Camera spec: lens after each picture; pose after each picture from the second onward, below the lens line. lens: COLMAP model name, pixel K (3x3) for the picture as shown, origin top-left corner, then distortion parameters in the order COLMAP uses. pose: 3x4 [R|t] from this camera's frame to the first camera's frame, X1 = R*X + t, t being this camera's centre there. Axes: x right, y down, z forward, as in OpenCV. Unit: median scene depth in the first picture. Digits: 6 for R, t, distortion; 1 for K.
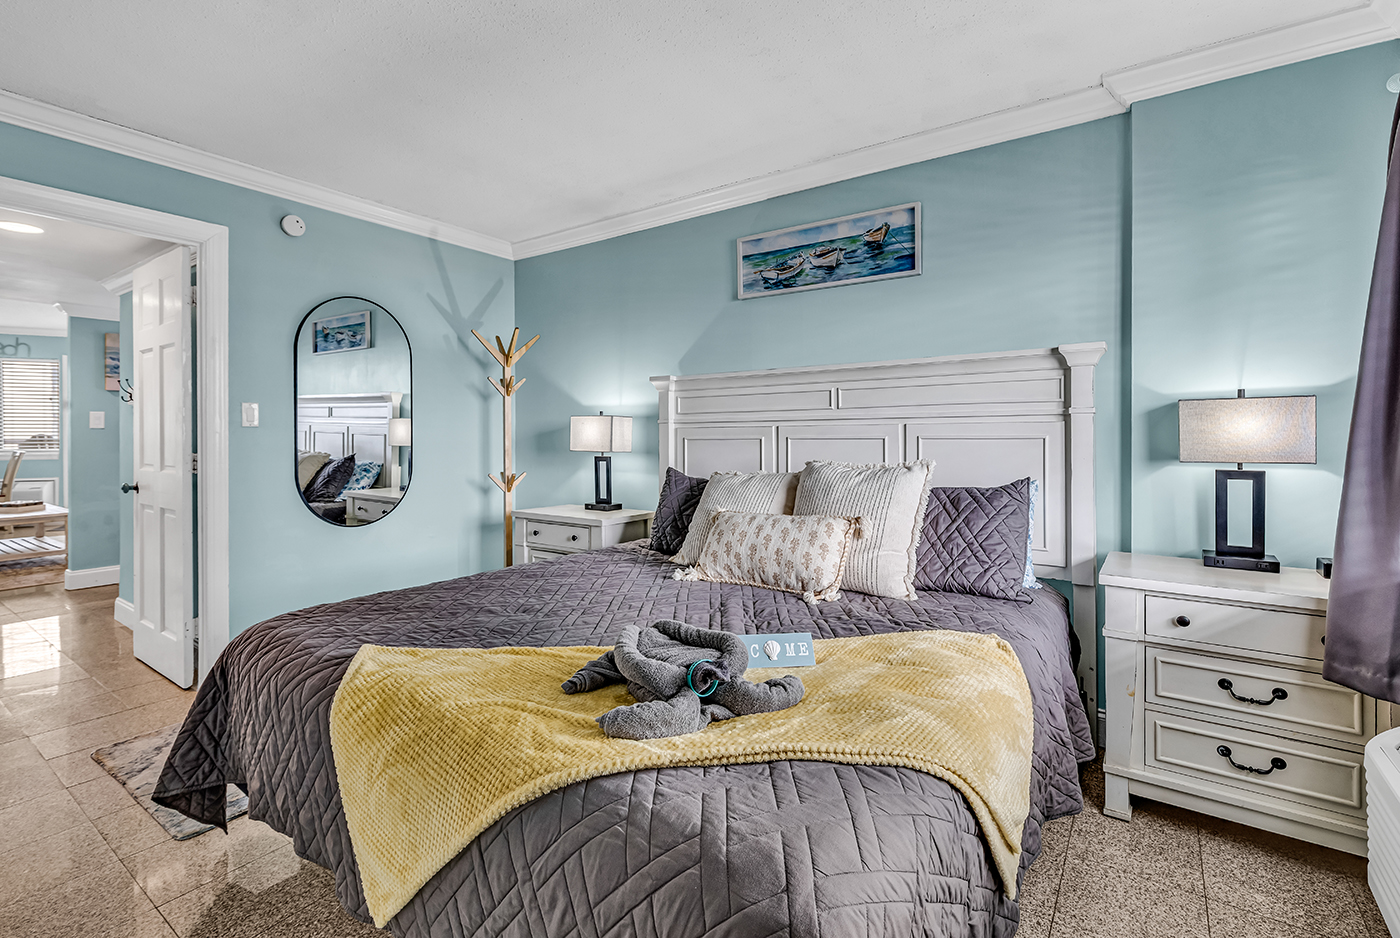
lens RADIAL K [[666.3, 0, 697.8], [0, 666.3, 433.6], [0, 0, 1]] dist [0.005126, -0.001402]
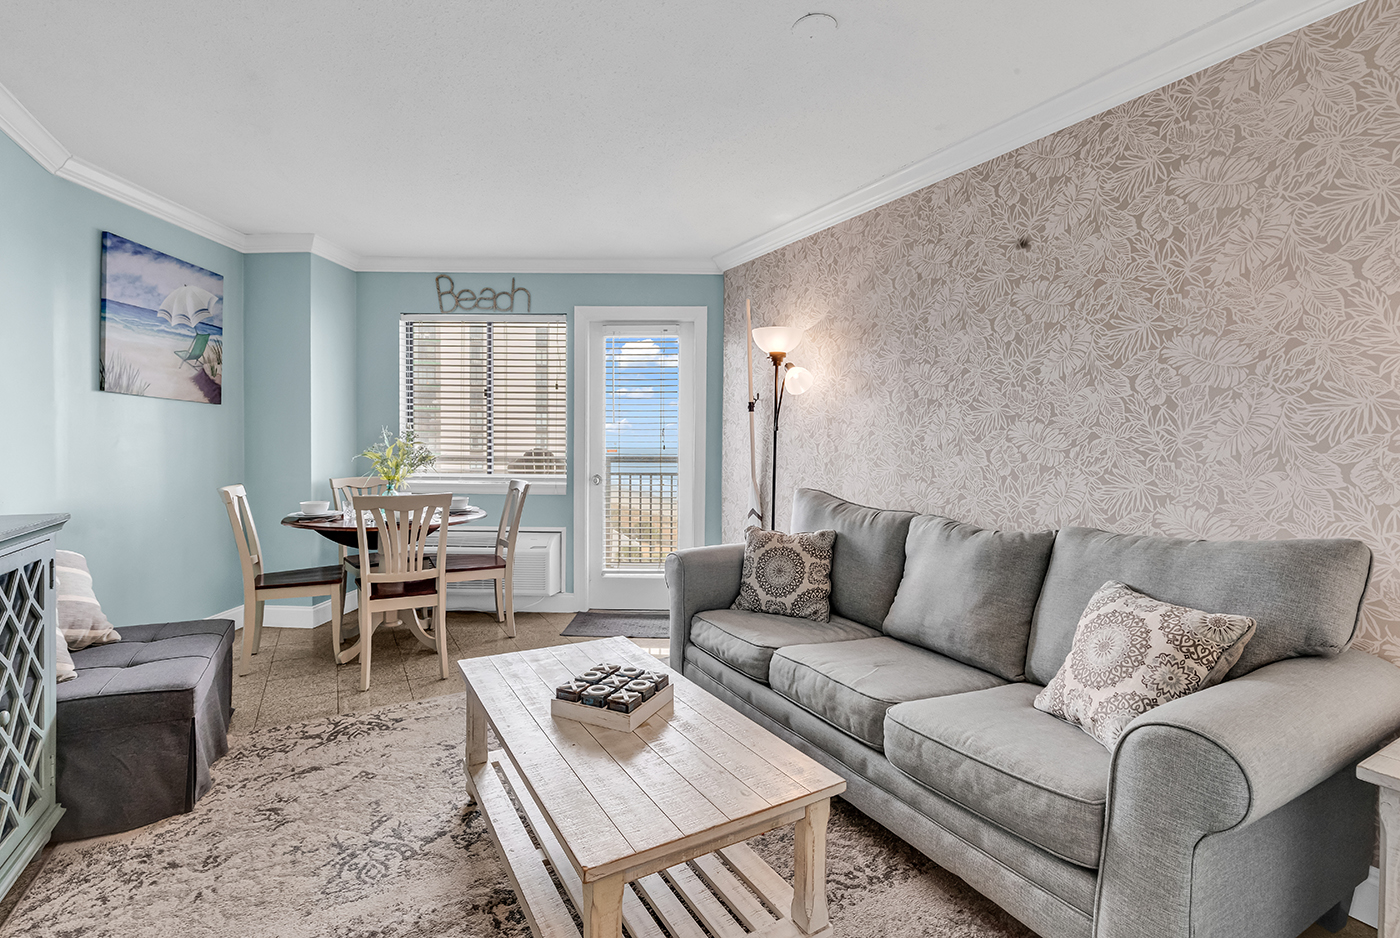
lens RADIAL K [[666.3, 0, 708.9], [0, 666.3, 459.1], [0, 0, 1]] dist [0.005126, -0.001402]
pose [[0.913597, 0.018560, -0.406198, -0.667618], [-0.010991, 0.999720, 0.020960, -0.004358], [0.406473, -0.014685, 0.913545, 0.577347]]
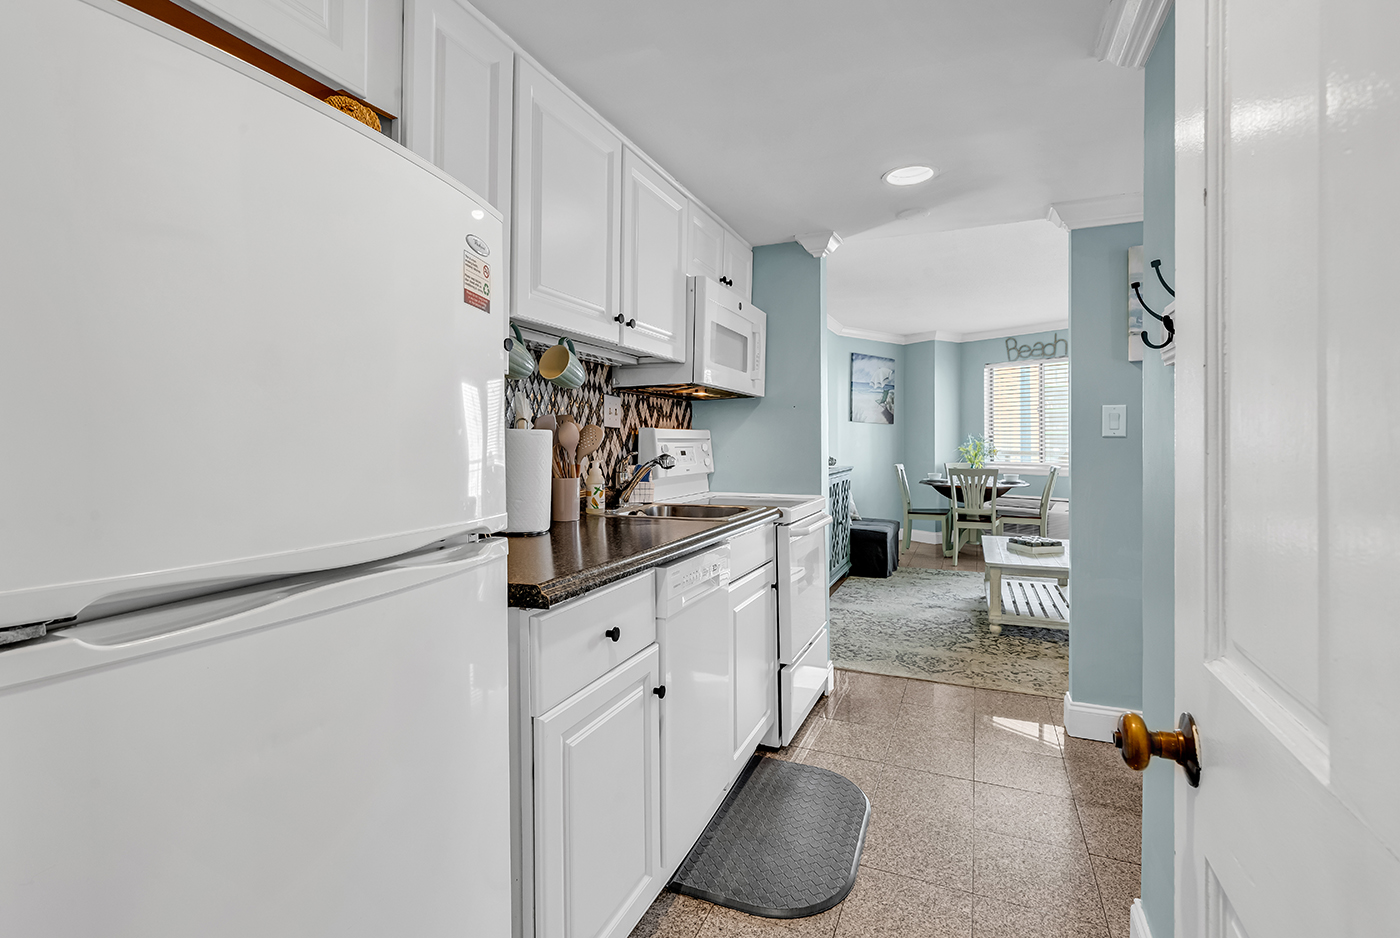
lens RADIAL K [[666.3, 0, 699.5], [0, 666.3, 446.1], [0, 0, 1]] dist [0.005126, -0.001402]
pose [[0.239982, 0.004012, -0.970769, -0.306127], [0.000092, 0.999991, 0.004156, -0.002187], [0.970777, -0.001087, 0.239979, 0.364378]]
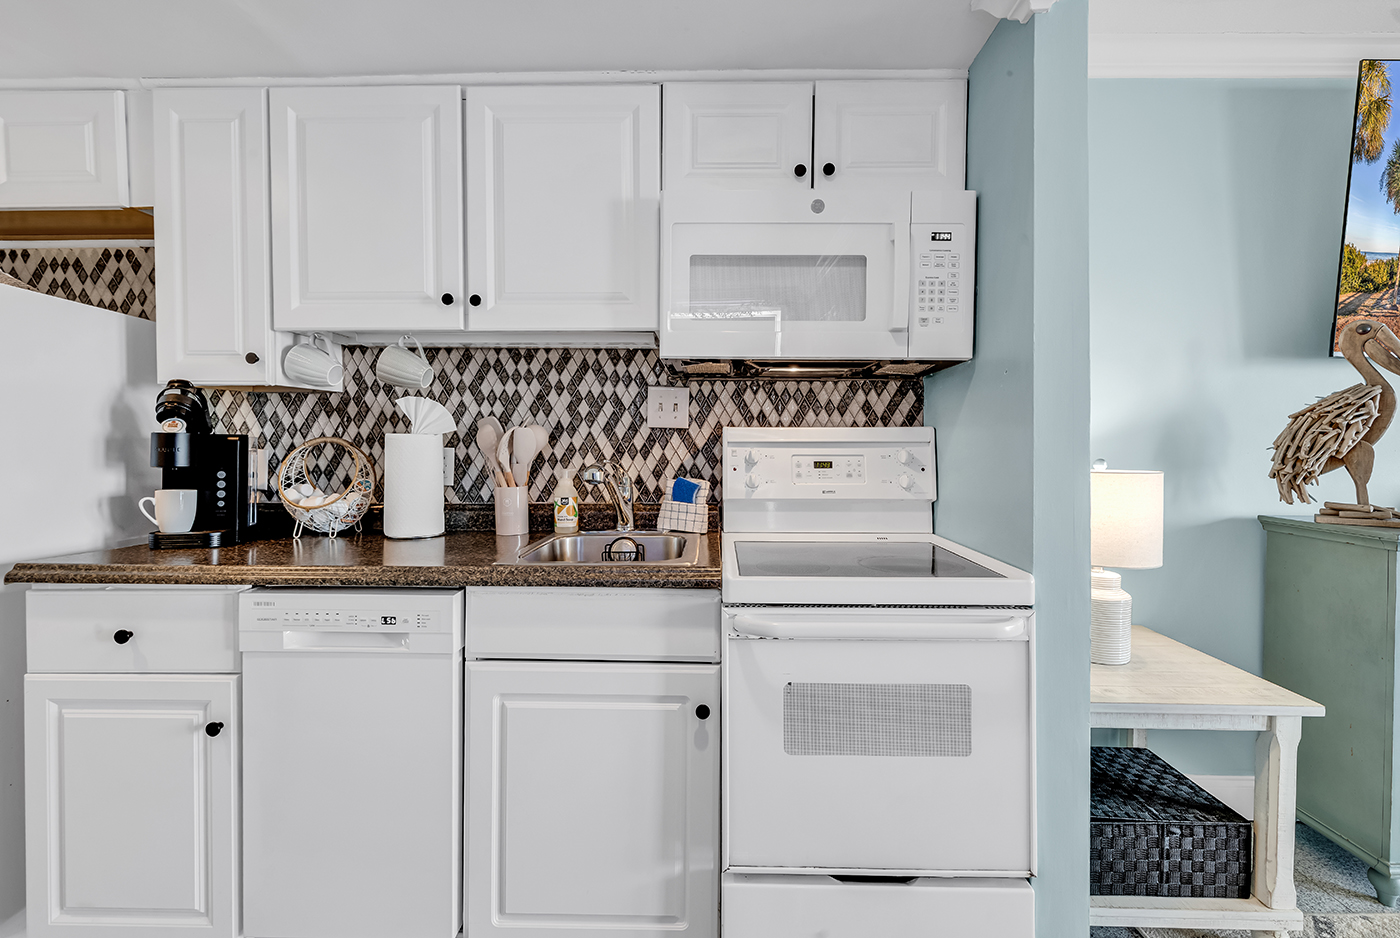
lens RADIAL K [[666.3, 0, 678.8], [0, 666.3, 436.2], [0, 0, 1]] dist [0.005126, -0.001402]
pose [[-0.808358, -0.010781, -0.588592, -0.488578], [-0.003735, 0.999906, -0.013185, -0.003524], [0.588679, -0.008460, -0.808323, 0.606839]]
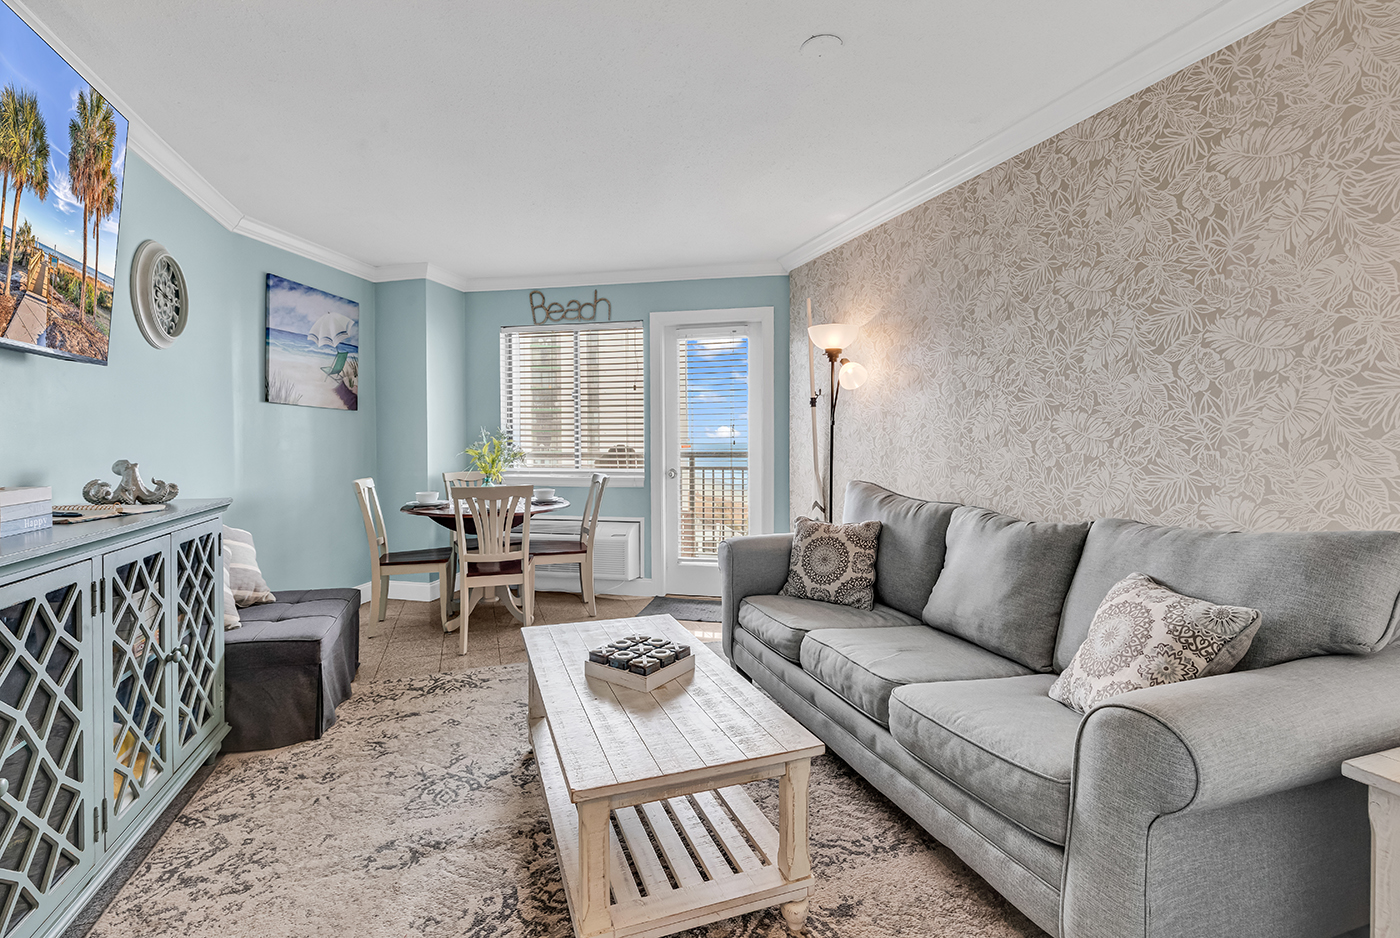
lens RADIAL K [[666.3, 0, 691.3], [0, 666.3, 451.4], [0, 0, 1]] dist [0.005126, -0.001402]
pose [[0.816311, 0.008150, -0.577555, -0.618951], [0.001792, 0.999860, 0.016641, -0.003961], [0.577610, -0.014619, 0.816182, 0.573003]]
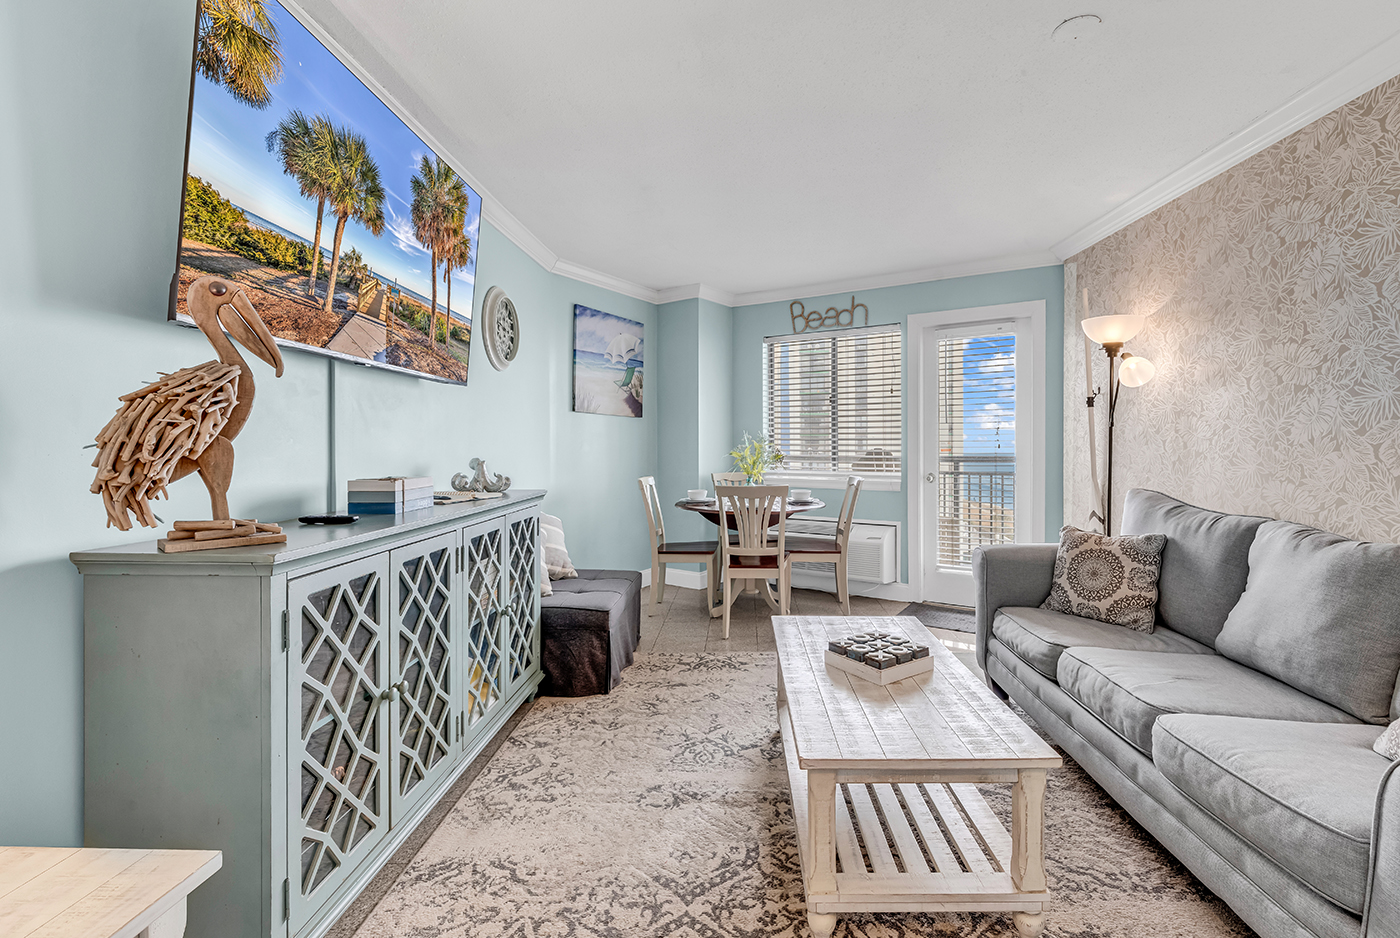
lens RADIAL K [[666.3, 0, 726.3], [0, 666.3, 451.3], [0, 0, 1]] dist [0.005126, -0.001402]
pose [[0.571755, 0.008168, -0.820384, -0.597091], [0.000531, 0.999947, 0.010326, -0.003555], [0.820424, -0.006339, 0.571720, 0.567753]]
